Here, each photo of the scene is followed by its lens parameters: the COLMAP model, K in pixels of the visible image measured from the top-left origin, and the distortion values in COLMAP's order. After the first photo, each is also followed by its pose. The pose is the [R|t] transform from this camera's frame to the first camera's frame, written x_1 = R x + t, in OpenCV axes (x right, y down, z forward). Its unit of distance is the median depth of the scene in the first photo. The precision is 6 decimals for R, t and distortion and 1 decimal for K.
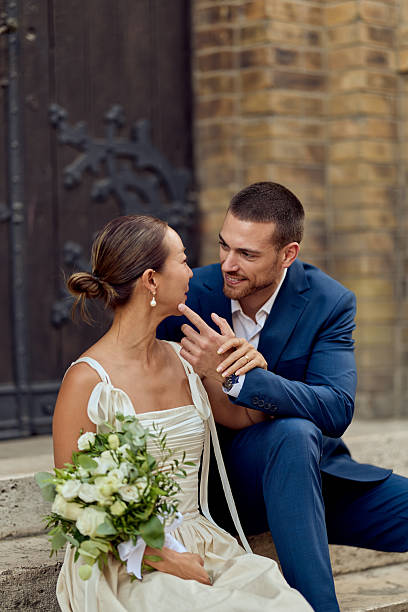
lens RADIAL K [[1780.1, 0, 204.0], [0, 1780.1, 306.0], [0, 0, 1]] dist [0.045213, -0.200076]
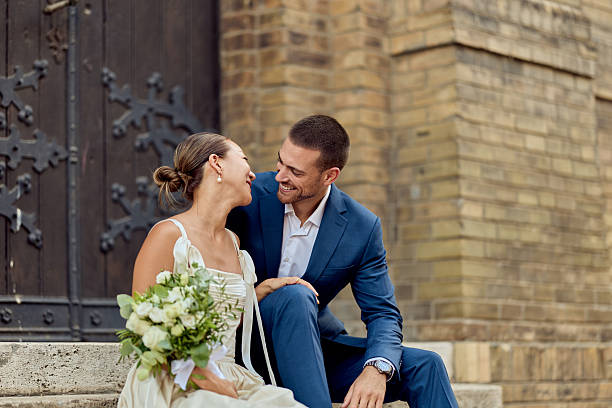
lens RADIAL K [[1780.1, 0, 306.0], [0, 1780.1, 204.0], [0, 0, 1]] dist [0.045213, -0.200076]
pose [[0.997886, 0.015104, 0.063212, -0.023433], [-0.007237, 0.992396, -0.122876, 0.121440], [-0.064587, 0.122159, 0.990407, -0.180558]]
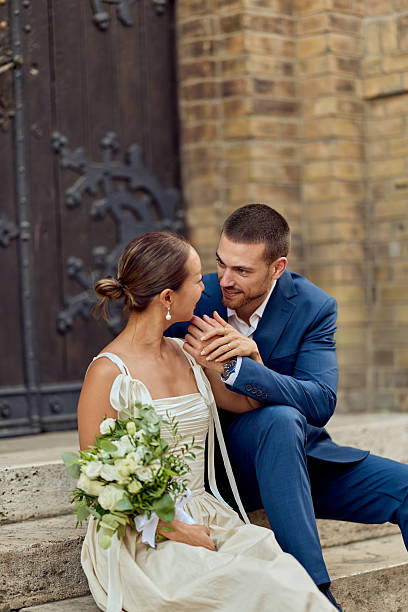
lens RADIAL K [[1780.1, 0, 204.0], [0, 1780.1, 306.0], [0, 0, 1]] dist [0.045213, -0.200076]
pose [[0.999501, -0.017084, 0.026572, -0.023076], [0.017403, 0.999779, -0.011830, 0.008986], [-0.026364, 0.012286, 0.999577, -0.103462]]
